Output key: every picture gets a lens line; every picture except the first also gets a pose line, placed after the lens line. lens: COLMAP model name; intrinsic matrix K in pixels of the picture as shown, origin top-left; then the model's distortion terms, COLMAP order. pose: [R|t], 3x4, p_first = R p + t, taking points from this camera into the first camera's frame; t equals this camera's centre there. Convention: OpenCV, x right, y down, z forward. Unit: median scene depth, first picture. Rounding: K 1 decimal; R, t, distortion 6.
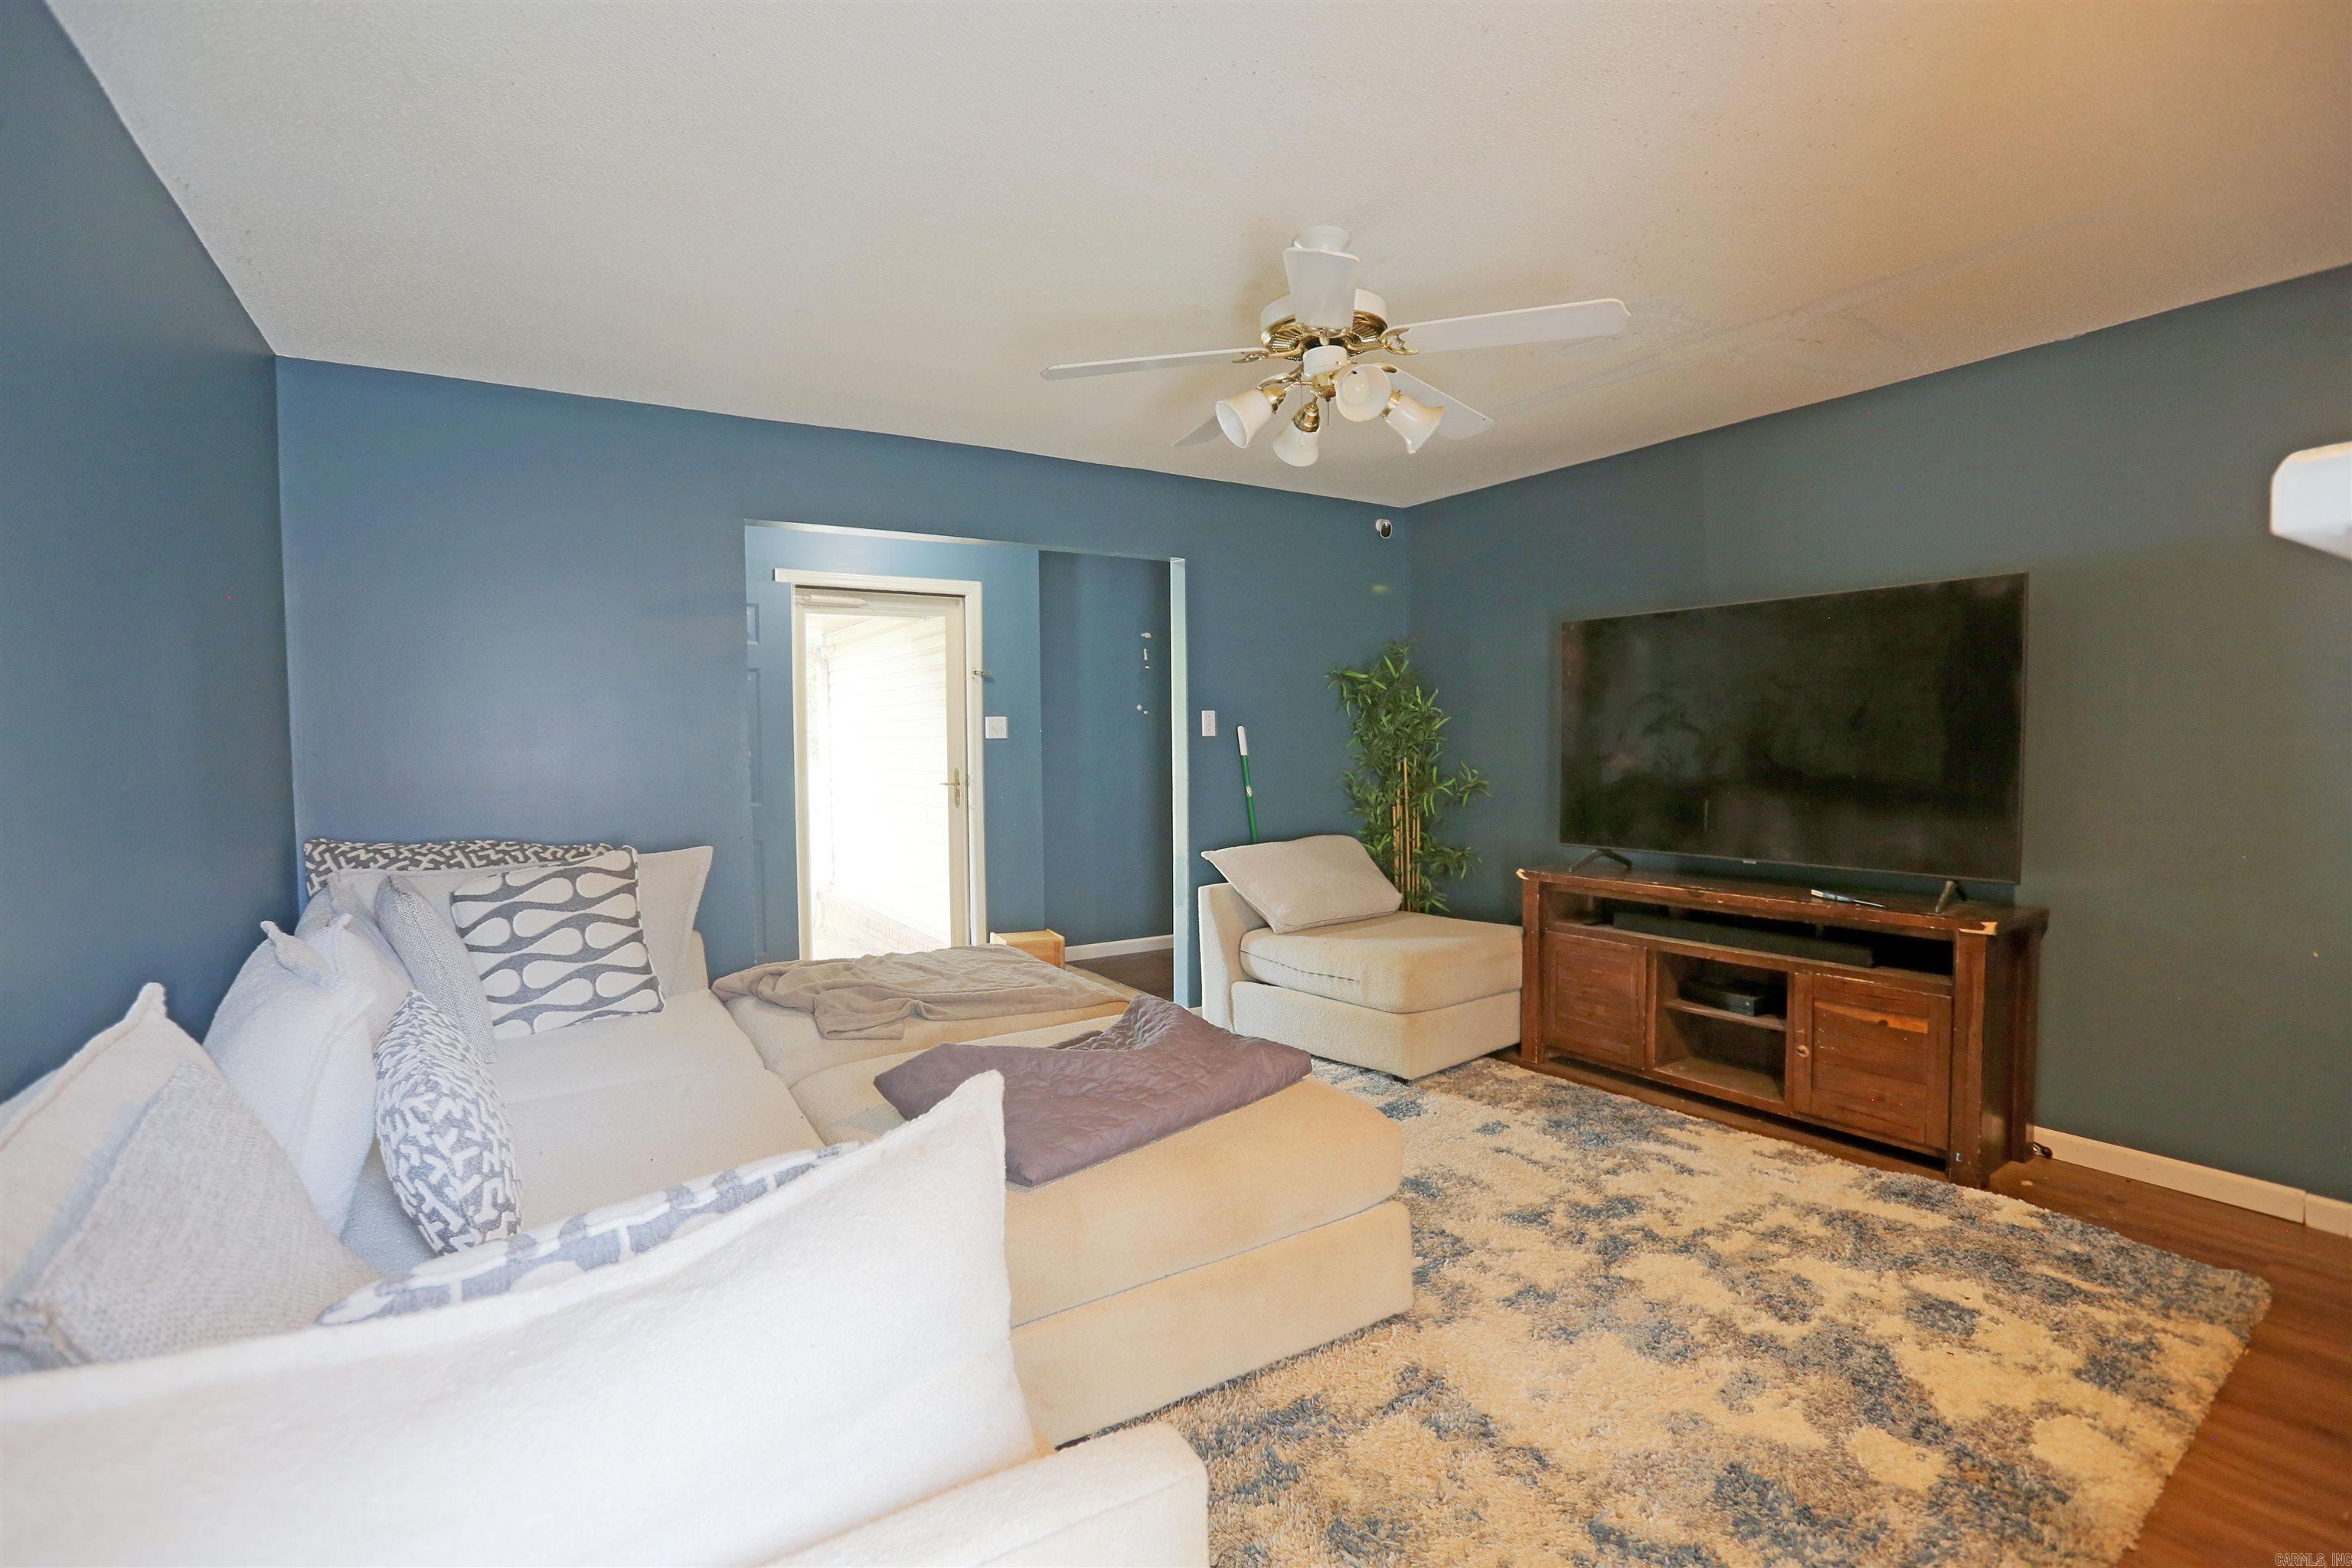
lens RADIAL K [[1072.1, 0, 1176.0], [0, 1072.1, 784.0], [0, 0, 1]] dist [-0.048155, 0.019229]
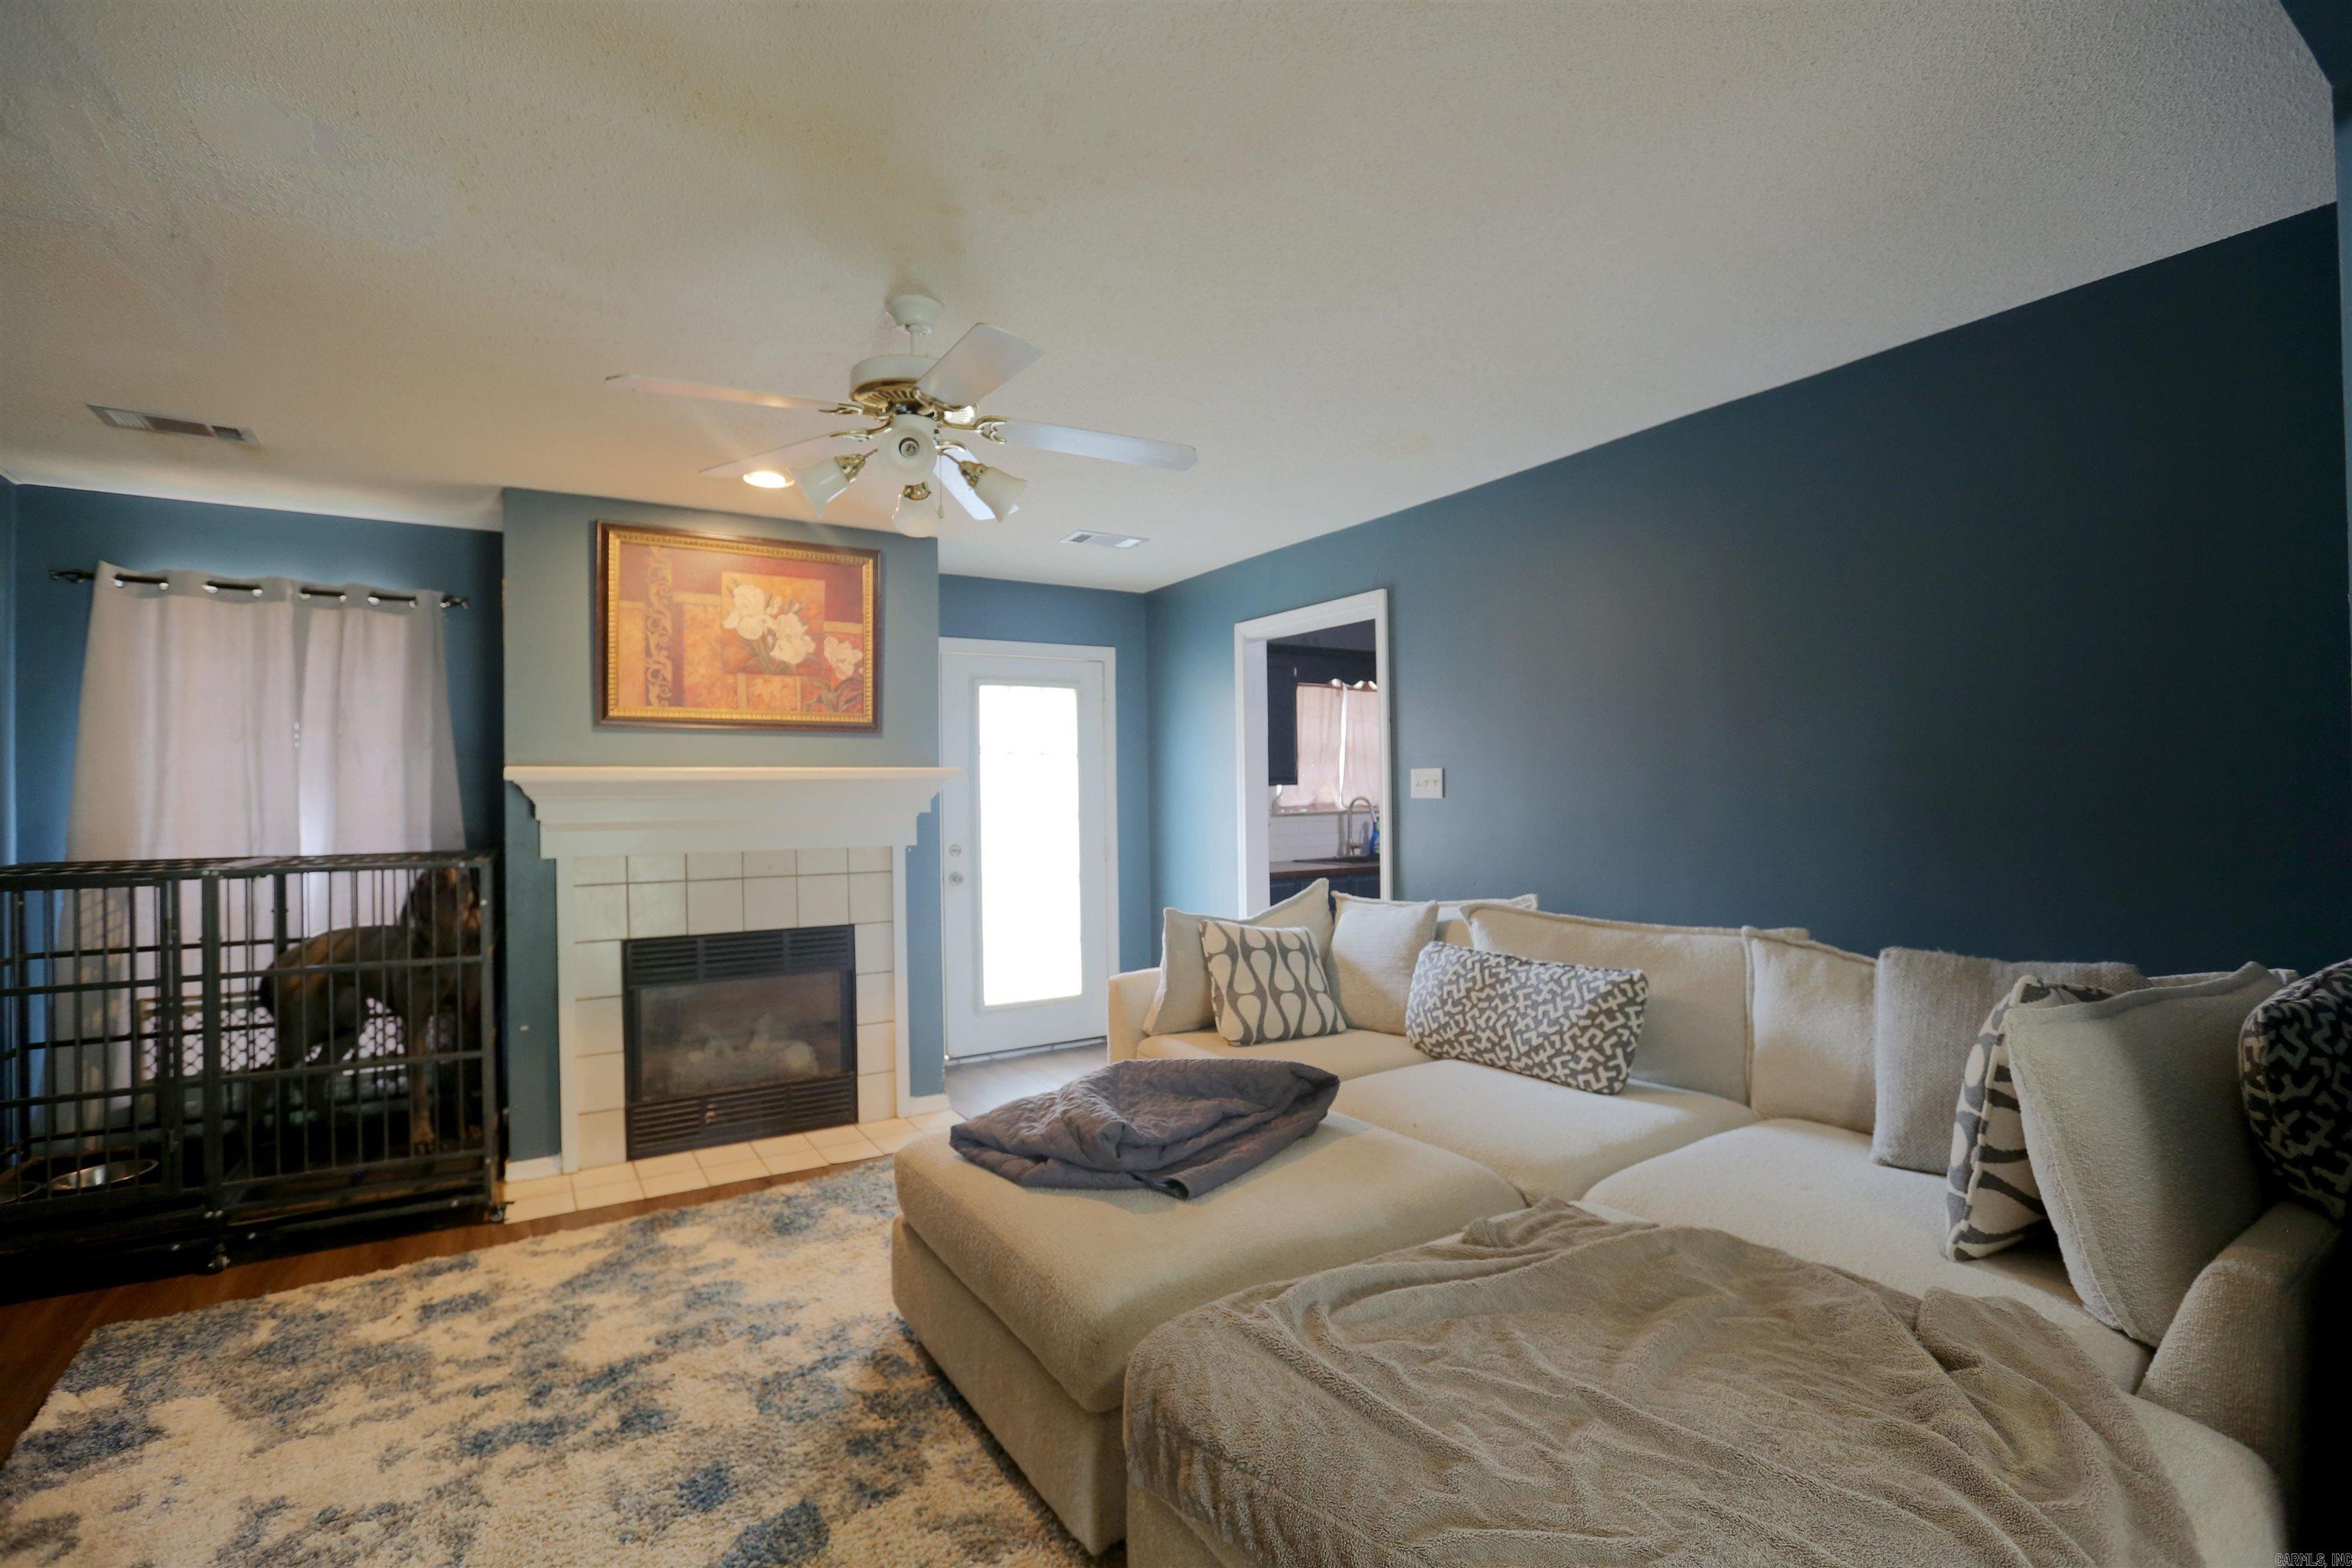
lens RADIAL K [[1072.1, 0, 1176.0], [0, 1072.1, 784.0], [0, 0, 1]] dist [-0.048155, 0.019229]
pose [[-0.999504, 0.026968, -0.016278, -0.074431], [0.026489, 0.999229, 0.028965, -0.086350], [0.017046, 0.028519, -0.999448, 1.897261]]
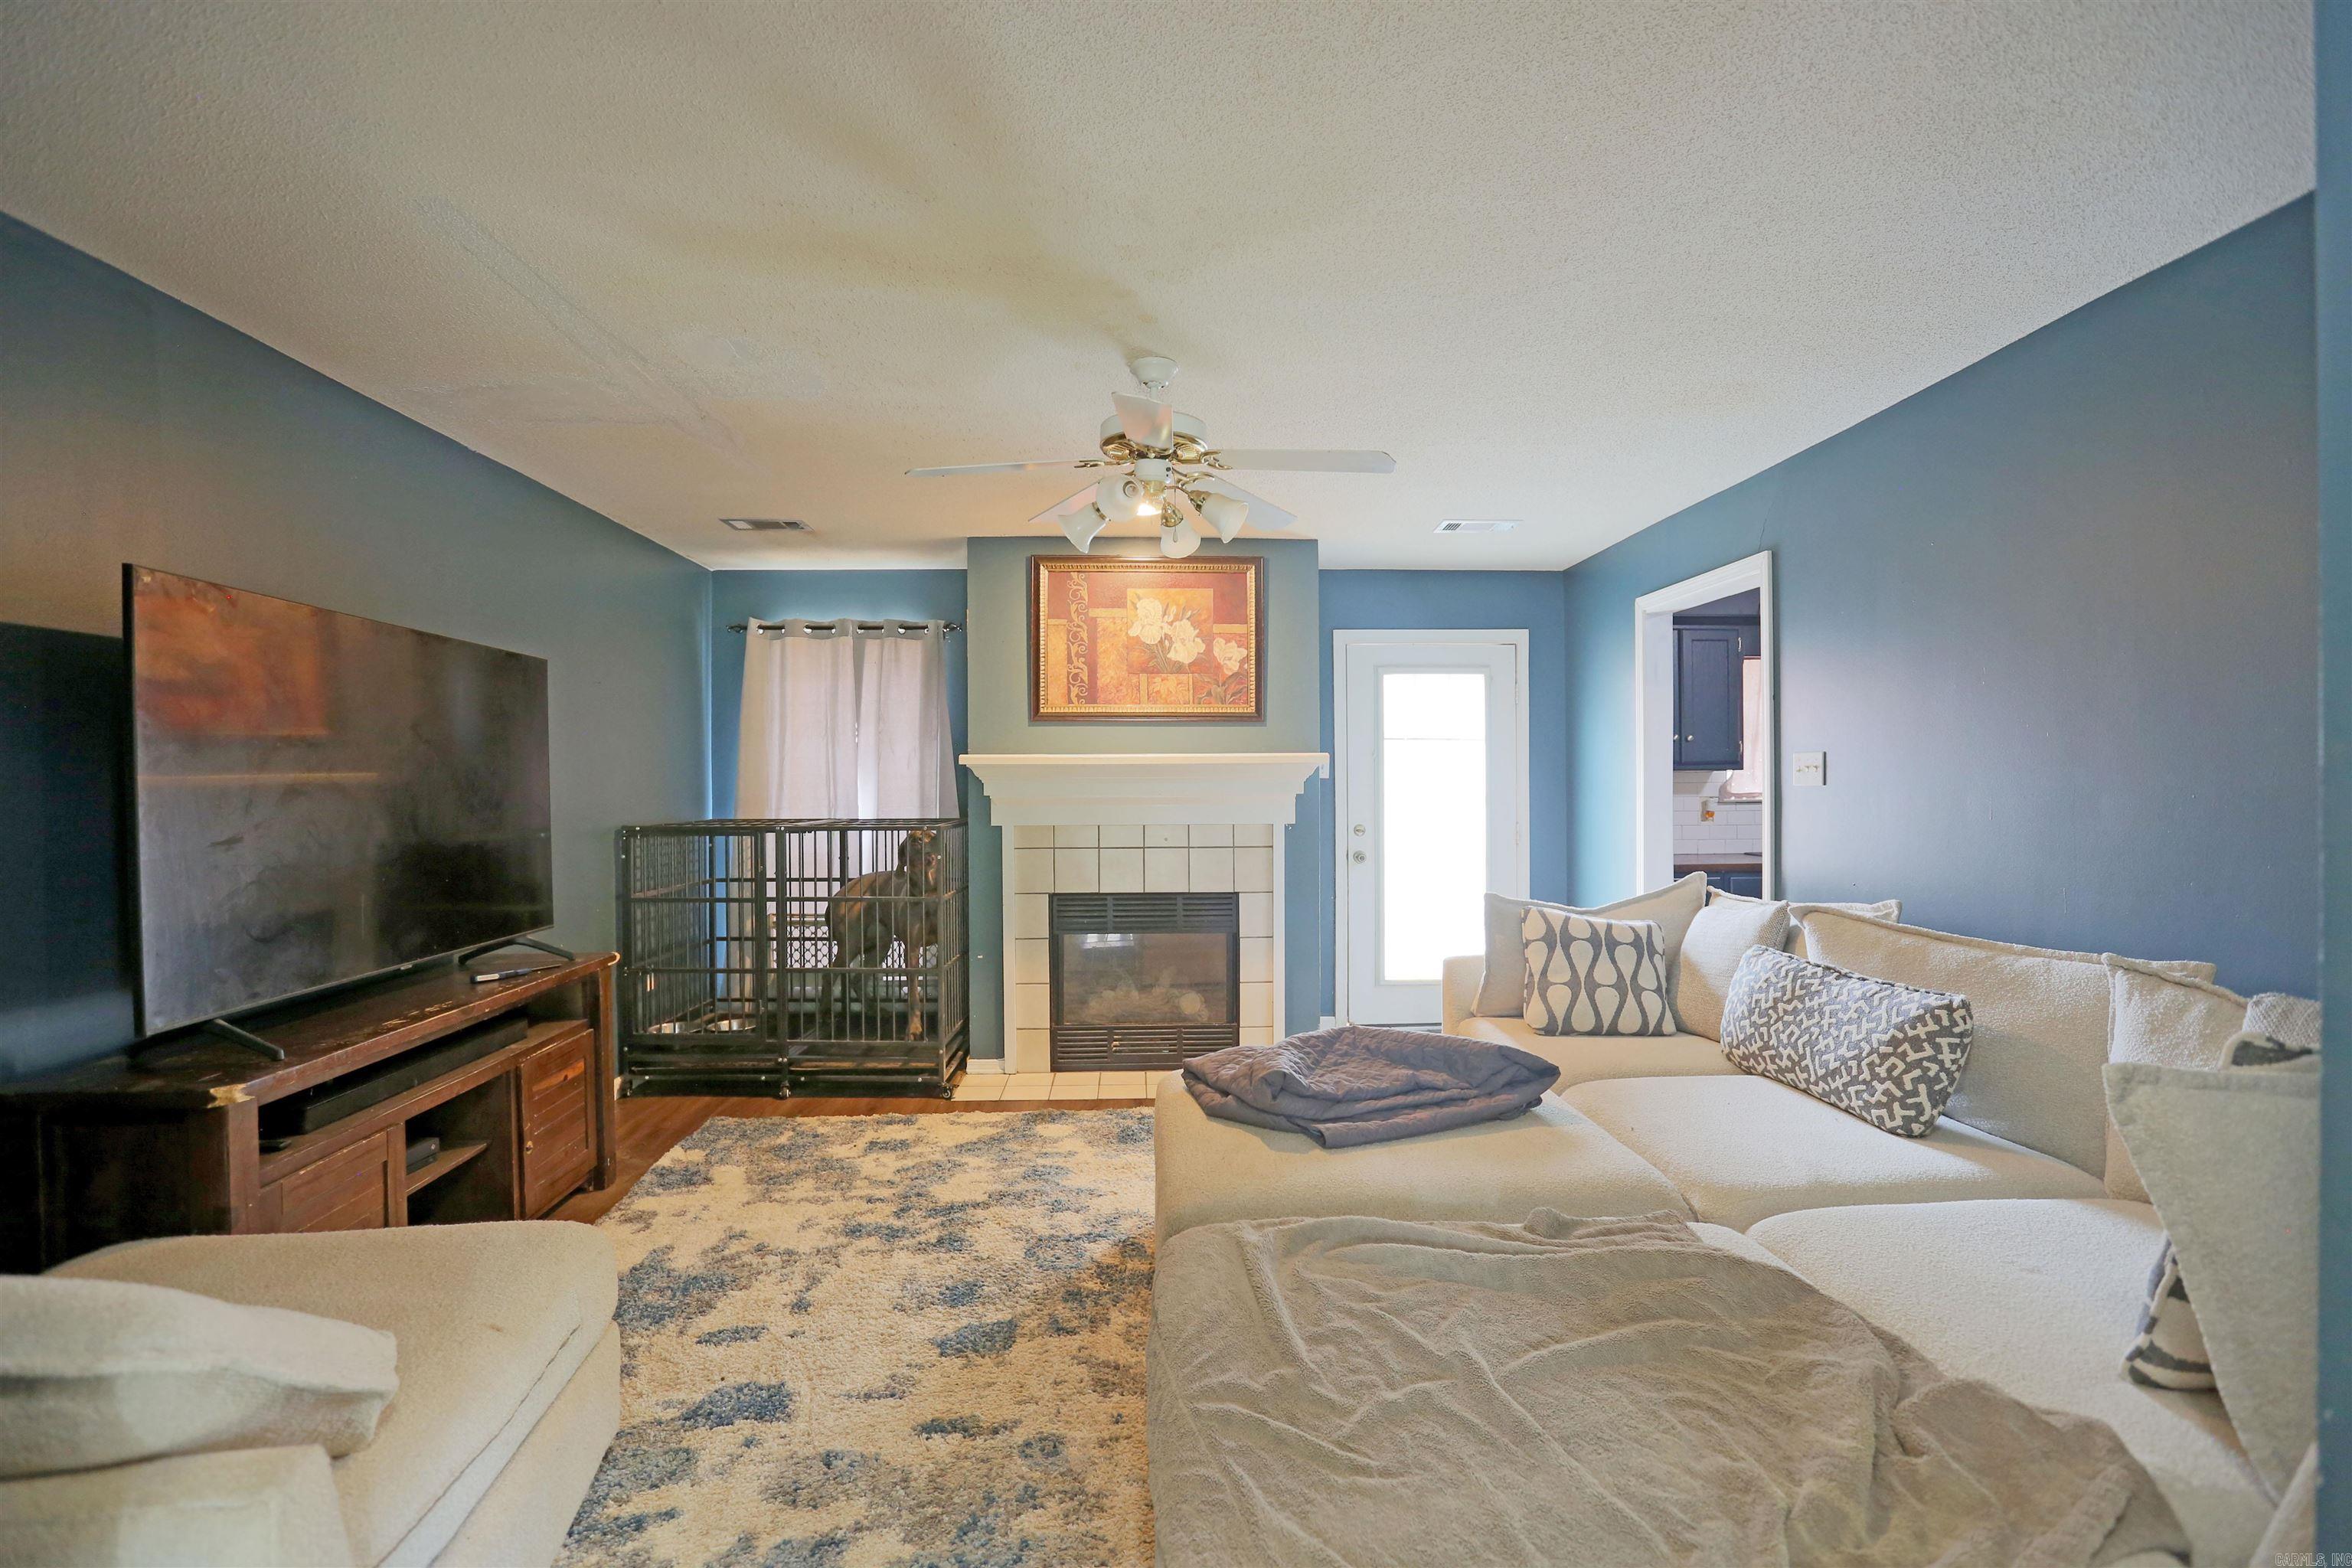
lens RADIAL K [[1081.9, 0, 1176.0], [0, 1081.9, 784.0], [0, 0, 1]] dist [-0.048746, 0.028474]
pose [[-0.871370, 0.017800, 0.490304, -0.435016], [0.036694, 0.998907, 0.028948, -0.081588], [-0.489253, 0.043215, -0.871071, 1.930940]]
